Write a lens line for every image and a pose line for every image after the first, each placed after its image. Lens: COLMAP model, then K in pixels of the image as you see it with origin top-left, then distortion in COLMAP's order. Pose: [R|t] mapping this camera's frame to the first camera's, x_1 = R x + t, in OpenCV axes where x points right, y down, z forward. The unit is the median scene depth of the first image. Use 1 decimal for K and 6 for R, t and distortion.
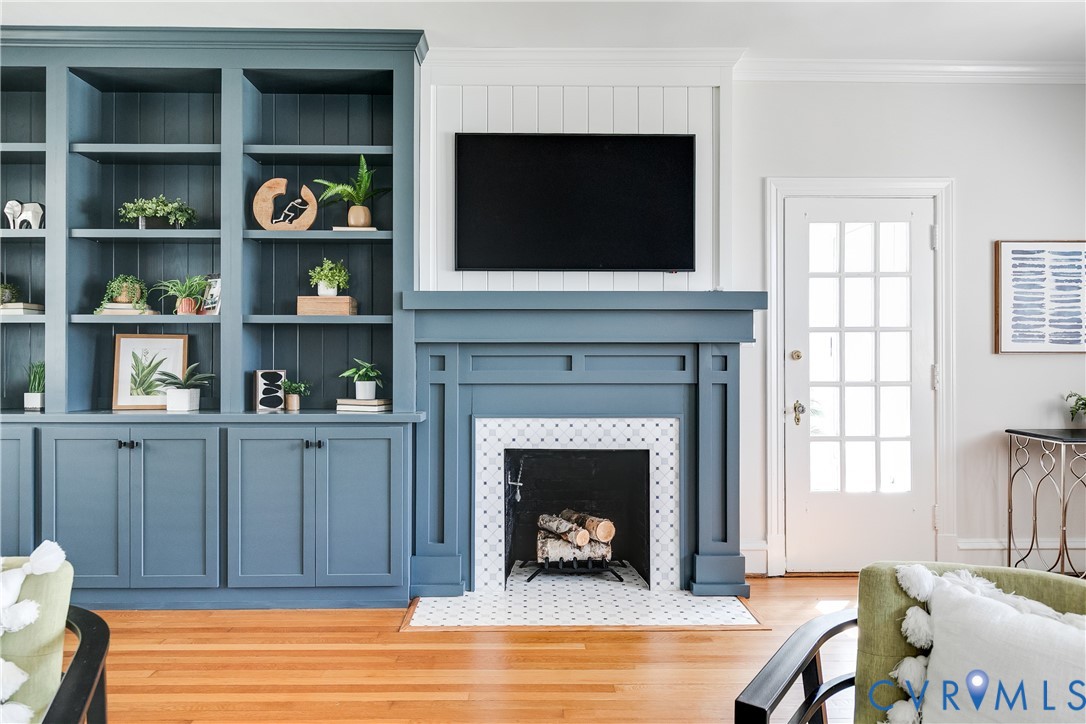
lens RADIAL K [[702.7, 0, 542.5], [0, 702.7, 356.9], [0, 0, 1]] dist [-0.001417, -0.002782]
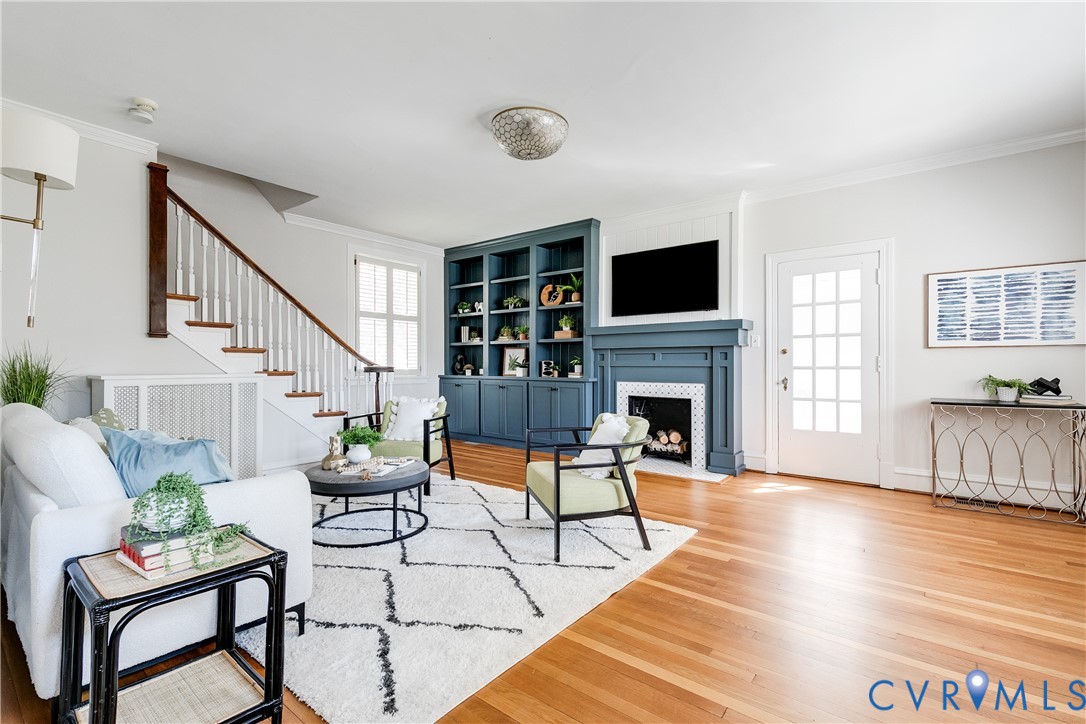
lens RADIAL K [[488.8, 0, 540.4], [0, 488.8, 359.4], [0, 0, 1]] dist [-0.000308, 0.001172]
pose [[0.769155, -0.006051, -0.639034, 0.719518], [0.004703, 0.999982, -0.003808, 0.020586], [0.639045, -0.000076, 0.769169, -0.373248]]
